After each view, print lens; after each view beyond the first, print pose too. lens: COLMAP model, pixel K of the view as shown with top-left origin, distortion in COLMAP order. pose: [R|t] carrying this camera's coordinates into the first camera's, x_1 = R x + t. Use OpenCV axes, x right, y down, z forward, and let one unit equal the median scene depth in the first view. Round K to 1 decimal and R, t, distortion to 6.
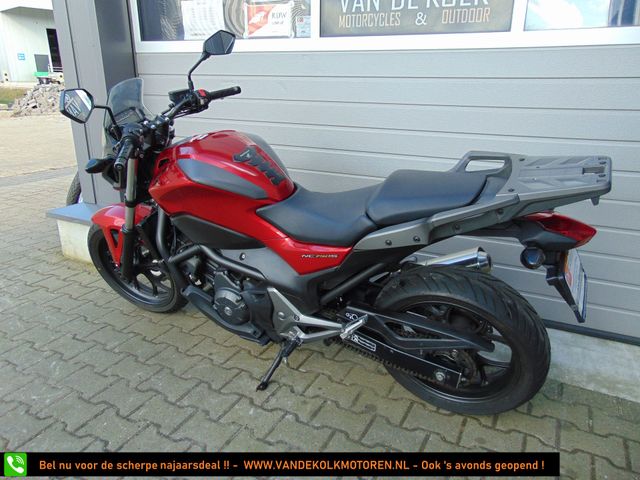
lens RADIAL K [[477.8, 0, 319.2], [0, 477.8, 241.4], [0, 0, 1]] dist [-0.014860, 0.048788]
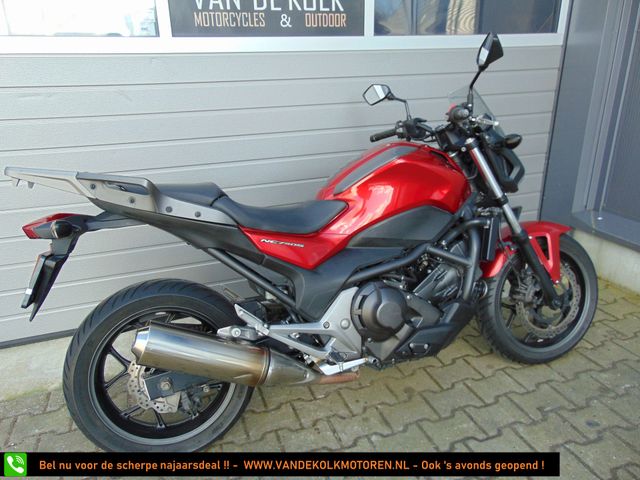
lens RADIAL K [[477.8, 0, 318.3], [0, 477.8, 239.7], [0, 0, 1]] dist [-0.014860, 0.048788]
pose [[0.685486, -0.280678, 0.671810, -0.601790], [0.261381, 0.956065, 0.132737, -0.158488], [-0.679550, 0.084609, 0.728734, 0.293291]]
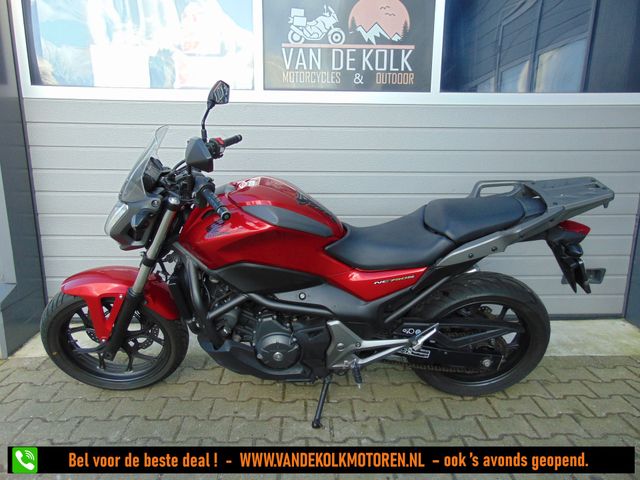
lens RADIAL K [[477.8, 0, 318.7], [0, 477.8, 241.7], [0, 0, 1]] dist [-0.014860, 0.048788]
pose [[0.878152, -0.109646, 0.465647, -0.519976], [0.155150, 0.986042, -0.060411, -0.013860], [-0.452524, 0.125295, 0.882906, 0.059175]]
